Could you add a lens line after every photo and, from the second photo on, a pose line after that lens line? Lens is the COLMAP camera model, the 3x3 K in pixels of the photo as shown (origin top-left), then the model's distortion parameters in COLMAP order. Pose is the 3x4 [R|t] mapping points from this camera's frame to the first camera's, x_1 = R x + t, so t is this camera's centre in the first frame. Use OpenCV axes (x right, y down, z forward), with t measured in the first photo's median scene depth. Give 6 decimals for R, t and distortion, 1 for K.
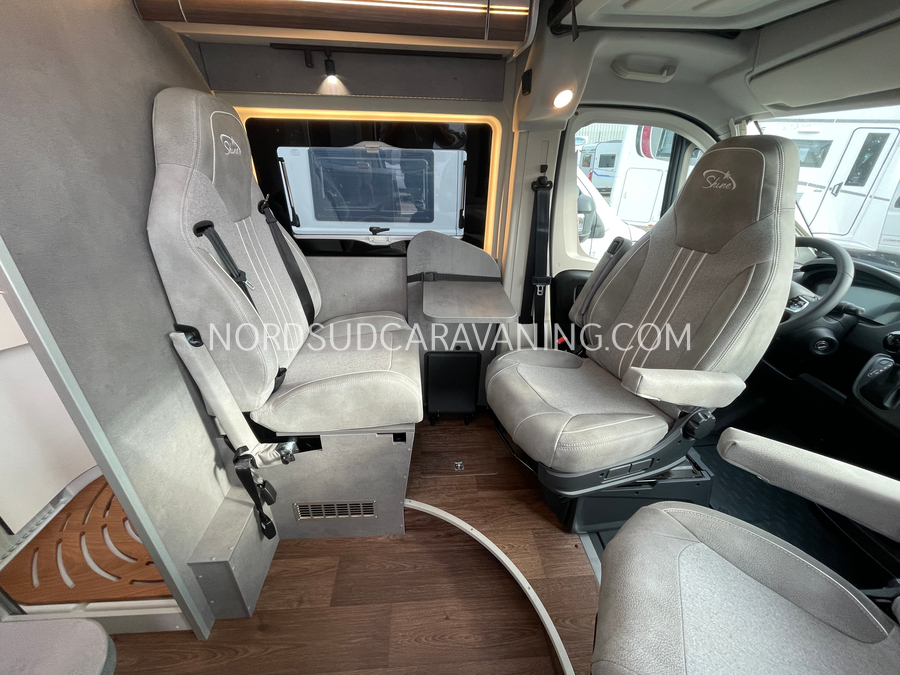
lens RADIAL K [[361.3, 0, 449.3], [0, 361.3, 333.3], [0, 0, 1]] dist [0.000053, -0.001697]
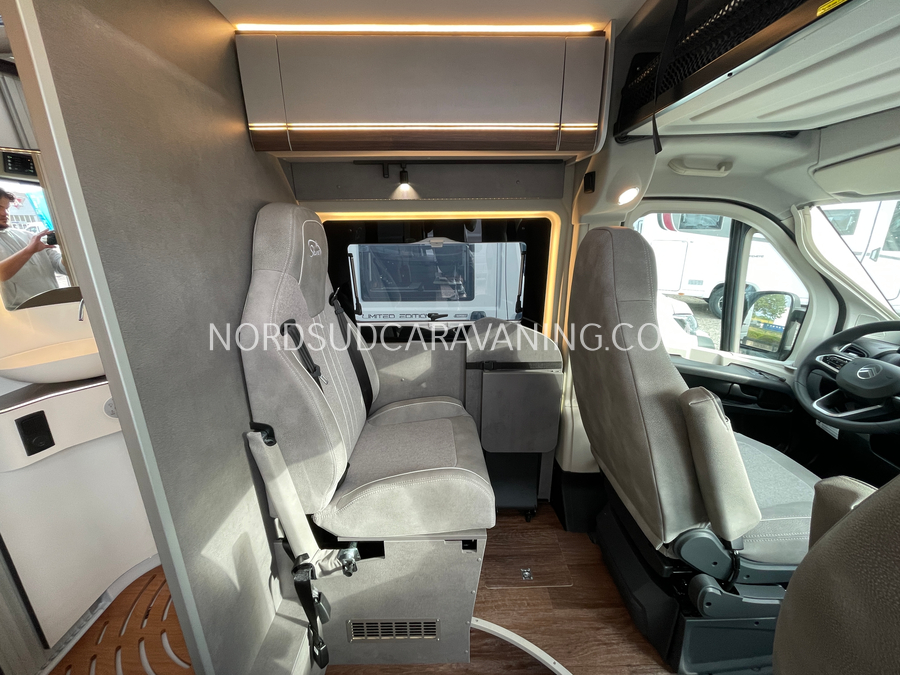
lens RADIAL K [[361.3, 0, 449.5], [0, 361.3, 334.2], [0, 0, 1]] dist [0.000053, -0.001697]
pose [[0.997978, -0.015310, -0.061693, -0.126559], [0.003827, 0.983269, -0.182117, -0.064784], [0.063449, 0.181513, 0.981340, 0.017228]]
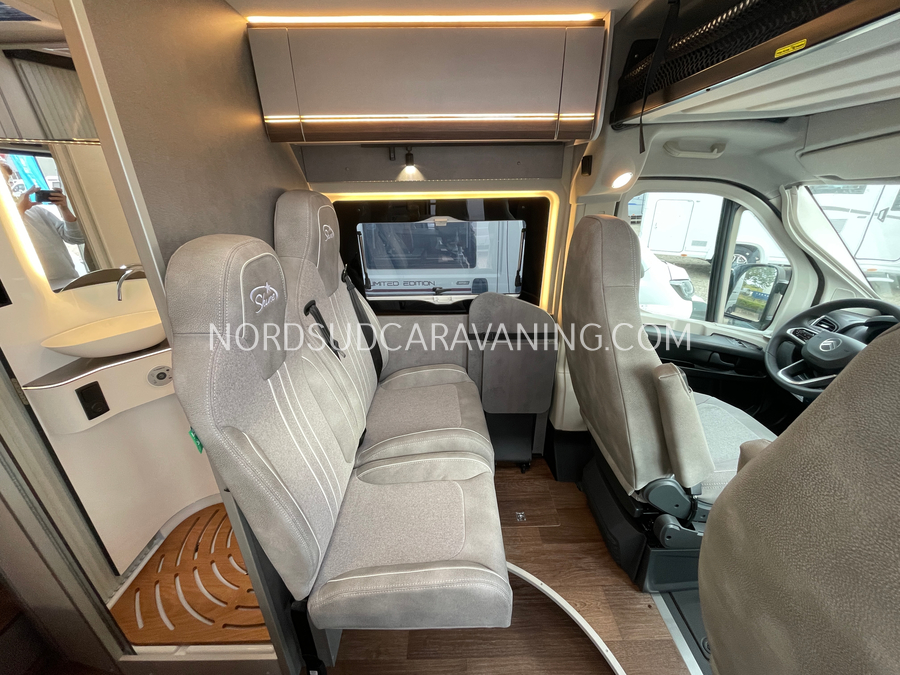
lens RADIAL K [[361.3, 0, 449.2], [0, 361.3, 333.9], [0, 0, 1]] dist [0.000053, -0.001697]
pose [[0.997664, -0.011904, -0.067269, -0.128839], [0.007014, 0.997346, -0.072466, -0.096873], [0.067953, 0.071825, 0.995100, -0.089086]]
